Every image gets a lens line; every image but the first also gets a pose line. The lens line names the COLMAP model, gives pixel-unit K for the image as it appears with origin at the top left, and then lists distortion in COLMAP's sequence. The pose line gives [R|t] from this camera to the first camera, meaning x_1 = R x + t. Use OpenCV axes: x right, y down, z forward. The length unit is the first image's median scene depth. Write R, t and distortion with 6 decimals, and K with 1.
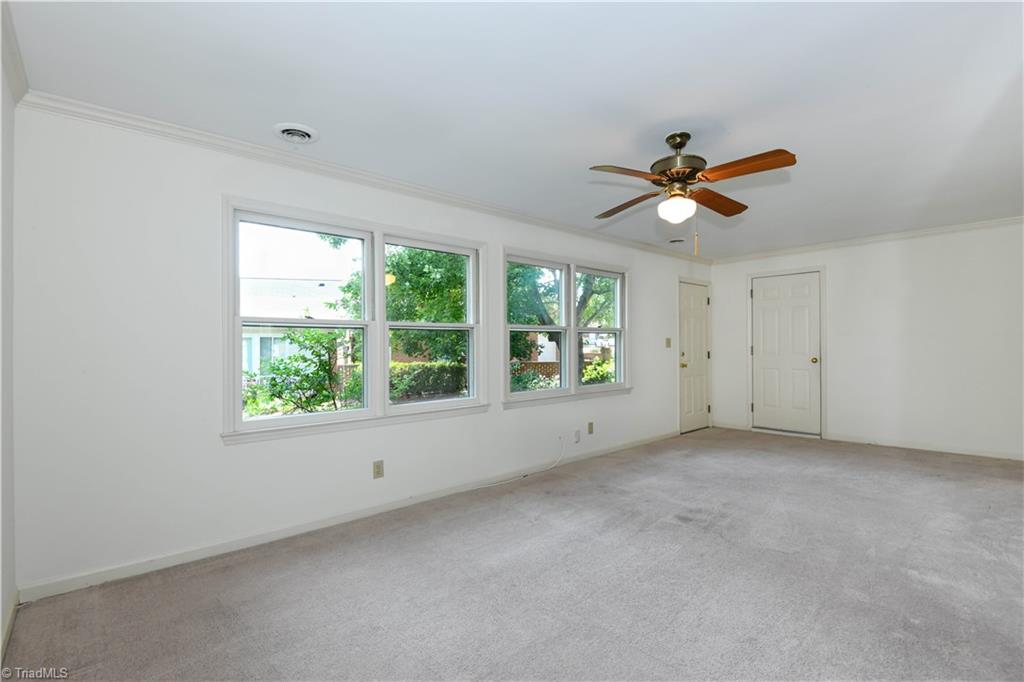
lens RADIAL K [[469.1, 0, 512.2], [0, 469.1, 340.5], [0, 0, 1]] dist [-0.041065, -0.001436]
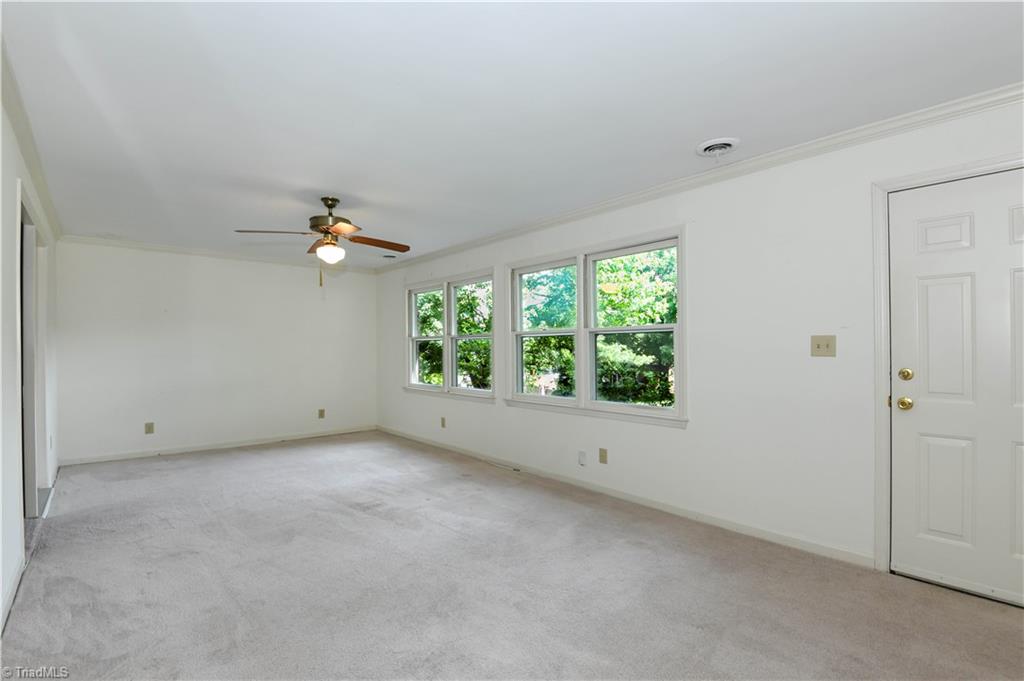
lens RADIAL K [[469.1, 0, 512.3], [0, 469.1, 345.1], [0, 0, 1]] dist [-0.041065, -0.001436]
pose [[-0.005331, -0.001782, -0.999984, 0.819165], [0.010127, 0.999947, -0.001836, 0.001355], [0.999935, -0.010137, -0.005313, 0.735919]]
